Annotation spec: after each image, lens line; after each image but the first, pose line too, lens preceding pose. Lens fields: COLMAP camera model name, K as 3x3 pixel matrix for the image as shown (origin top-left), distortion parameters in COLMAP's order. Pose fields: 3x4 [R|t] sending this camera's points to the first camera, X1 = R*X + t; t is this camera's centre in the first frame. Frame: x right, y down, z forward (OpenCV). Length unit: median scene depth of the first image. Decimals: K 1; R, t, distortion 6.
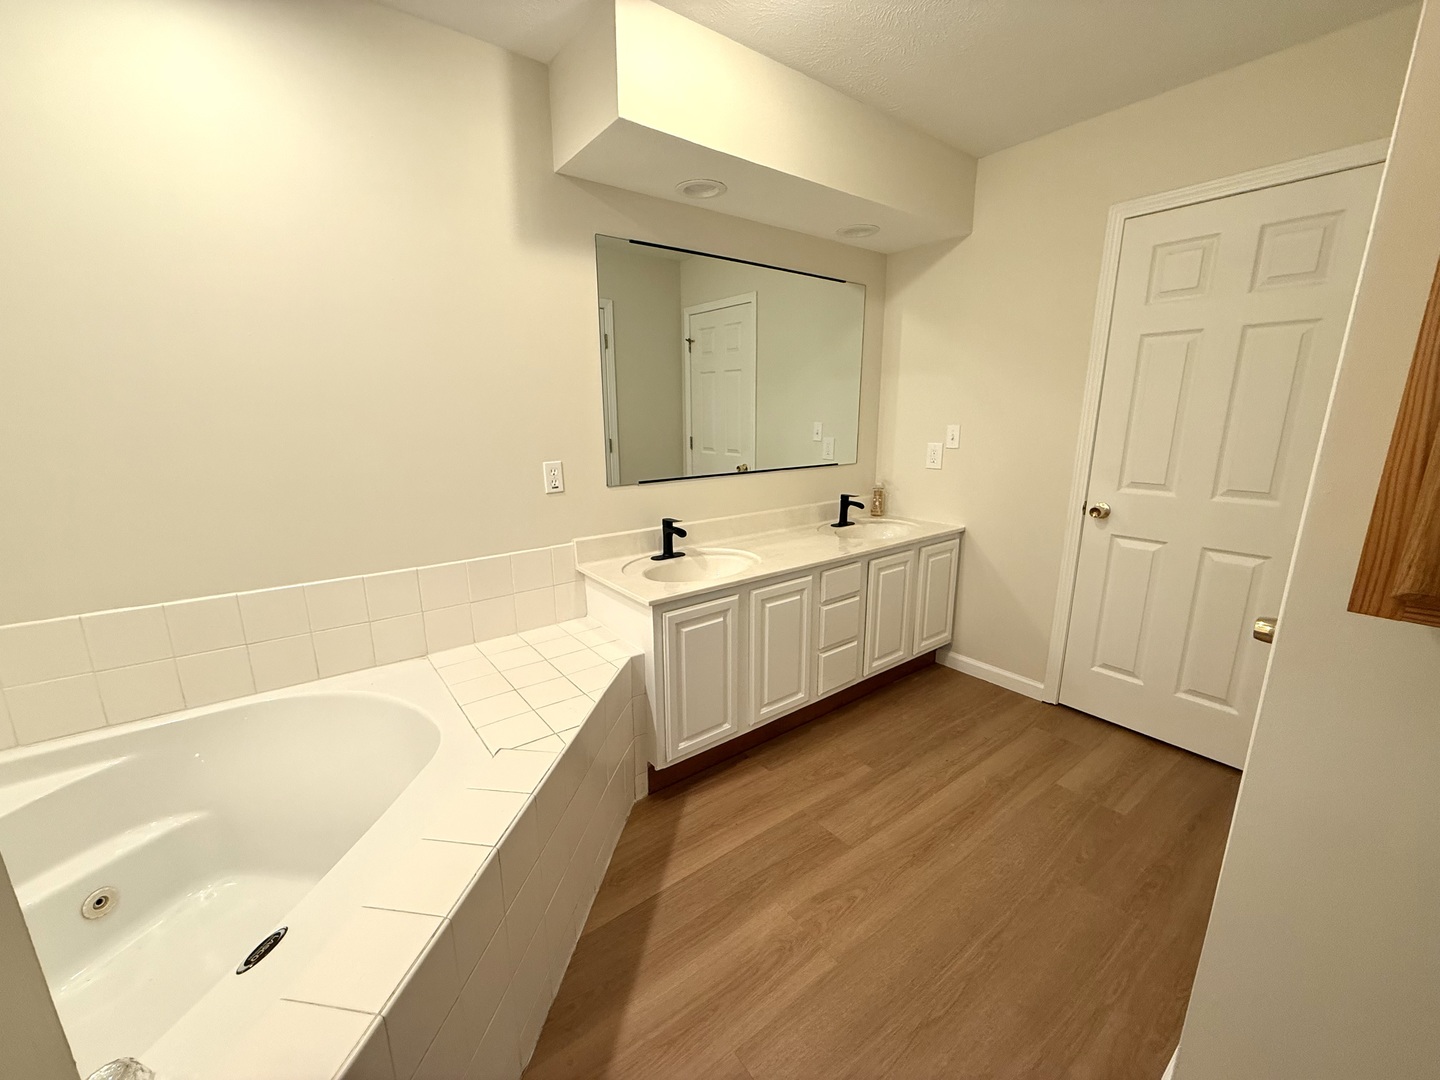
lens RADIAL K [[576.2, 0, 720.8], [0, 576.2, 540.0], [0, 0, 1]] dist [0.001436, 0.000013]
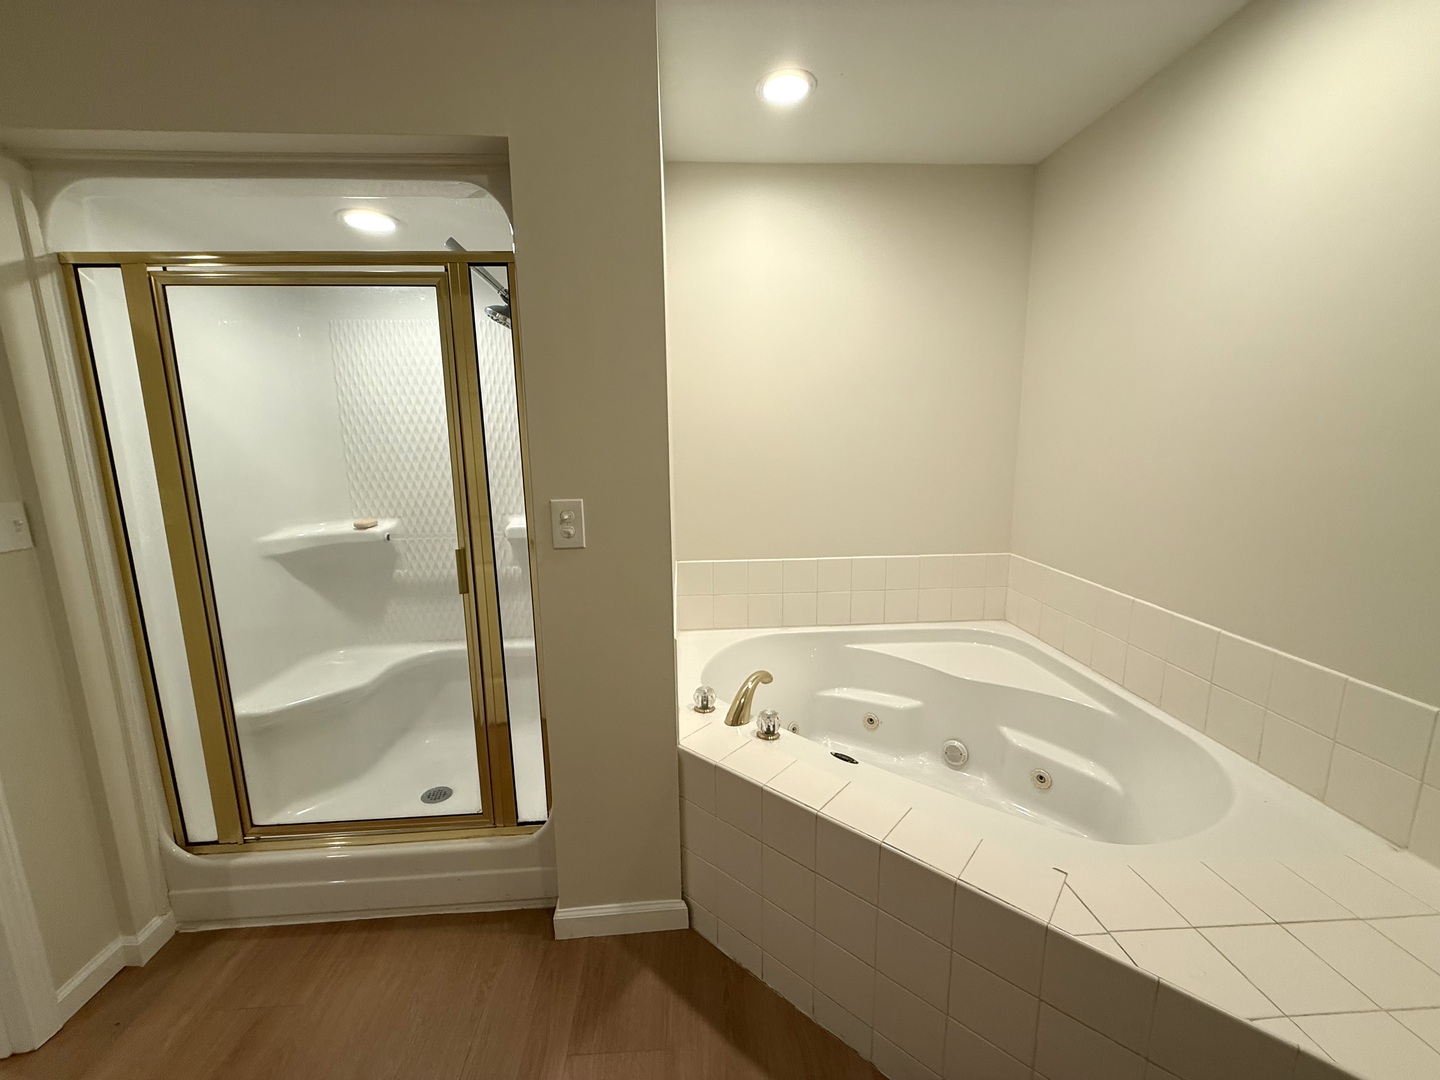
lens RADIAL K [[576.2, 0, 719.2], [0, 576.2, 543.0], [0, 0, 1]] dist [0.001436, 0.000013]
pose [[-0.561414, 0.153303, -0.813212, 0.434223], [-0.171027, 0.939981, 0.295272, -0.202940], [0.809669, 0.304851, -0.501499, 0.818780]]
